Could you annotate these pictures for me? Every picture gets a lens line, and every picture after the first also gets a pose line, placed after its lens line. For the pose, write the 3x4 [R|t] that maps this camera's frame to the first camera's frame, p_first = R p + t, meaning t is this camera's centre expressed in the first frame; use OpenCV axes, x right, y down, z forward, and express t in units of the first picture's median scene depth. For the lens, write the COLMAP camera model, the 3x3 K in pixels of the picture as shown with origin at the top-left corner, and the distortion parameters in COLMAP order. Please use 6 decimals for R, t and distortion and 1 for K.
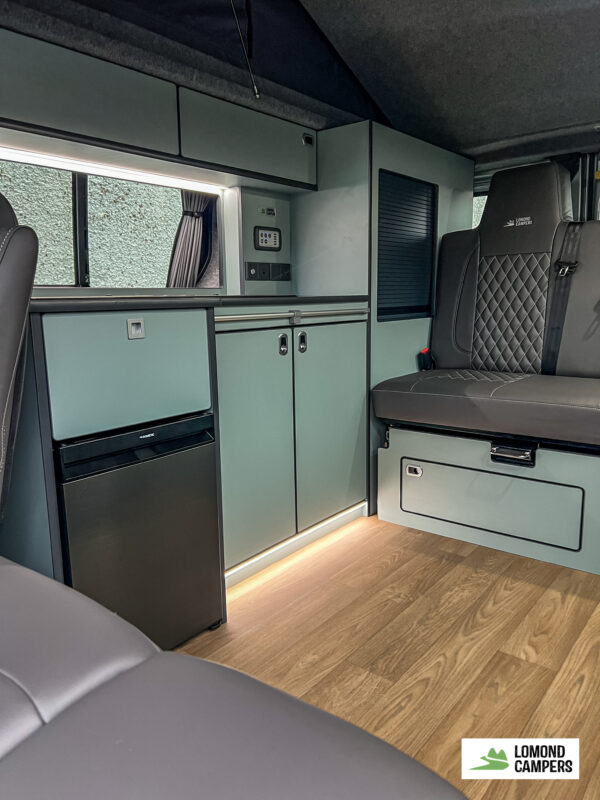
lens RADIAL K [[602.7, 0, 304.3], [0, 602.7, 403.3], [0, 0, 1]] dist [0.054486, -0.052112]
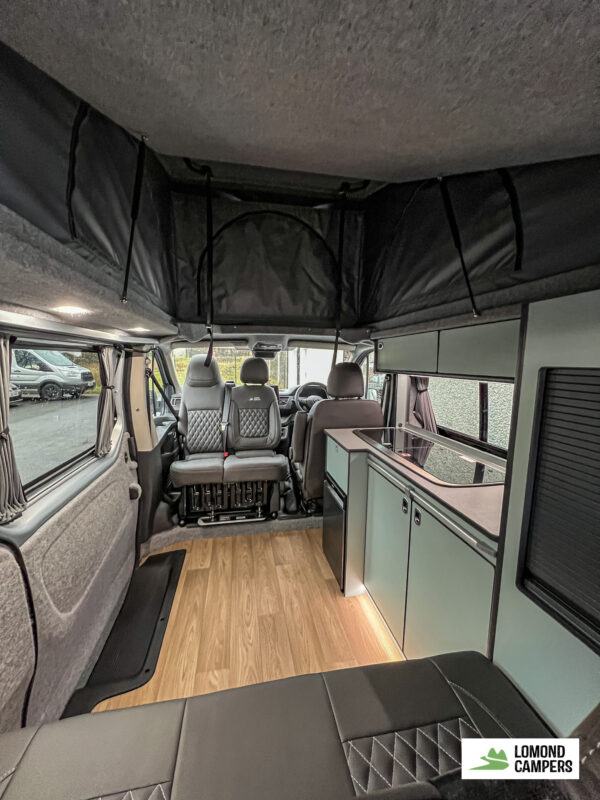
lens RADIAL K [[319.1, 0, 294.0], [0, 319.1, 403.5], [0, 0, 1]] dist [0.002950, 0.000384]
pose [[-0.669712, 0.106756, -0.734908, 0.616886], [-0.132371, 0.956604, 0.259589, -0.459661], [0.730729, 0.271130, -0.626518, 1.176552]]
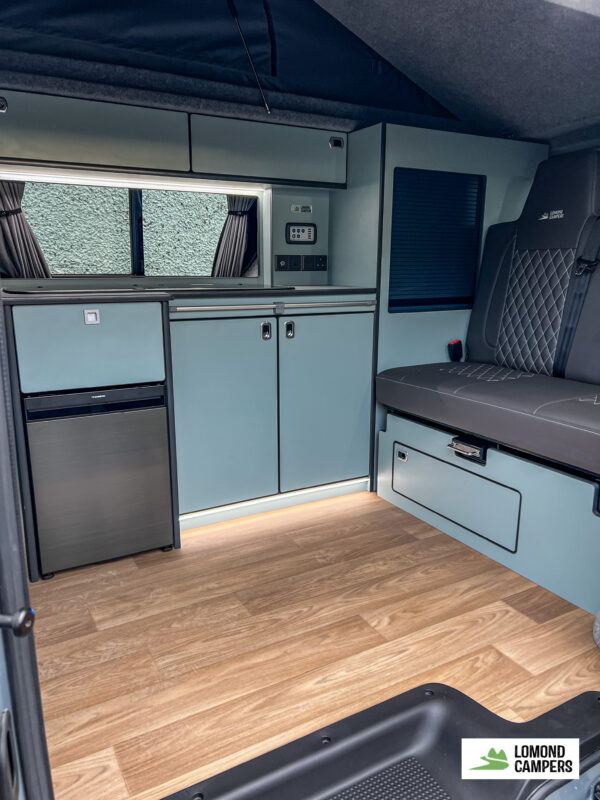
lens RADIAL K [[602.7, 0, 305.1], [0, 602.7, 406.2], [0, 0, 1]] dist [0.054486, -0.052112]
pose [[0.924327, 0.108237, -0.365930, 0.468386], [-0.085820, 0.993328, 0.077033, -0.048597], [0.371826, -0.039799, 0.927449, -0.061119]]
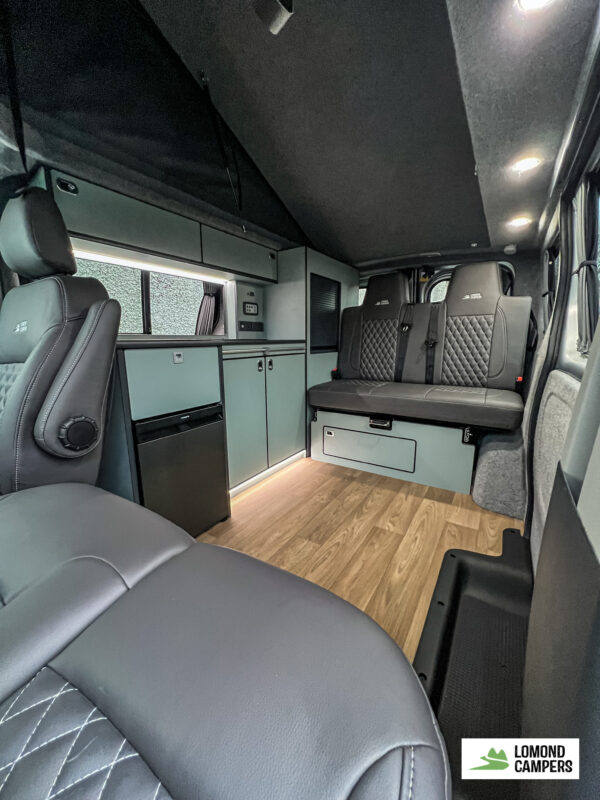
lens RADIAL K [[319.1, 0, 297.5], [0, 319.1, 402.4], [0, 0, 1]] dist [0.002950, 0.000384]
pose [[0.996209, -0.008386, 0.086591, -0.006267], [0.006885, 0.999821, 0.017613, -0.003391], [-0.086723, -0.016951, 0.996088, 0.016943]]
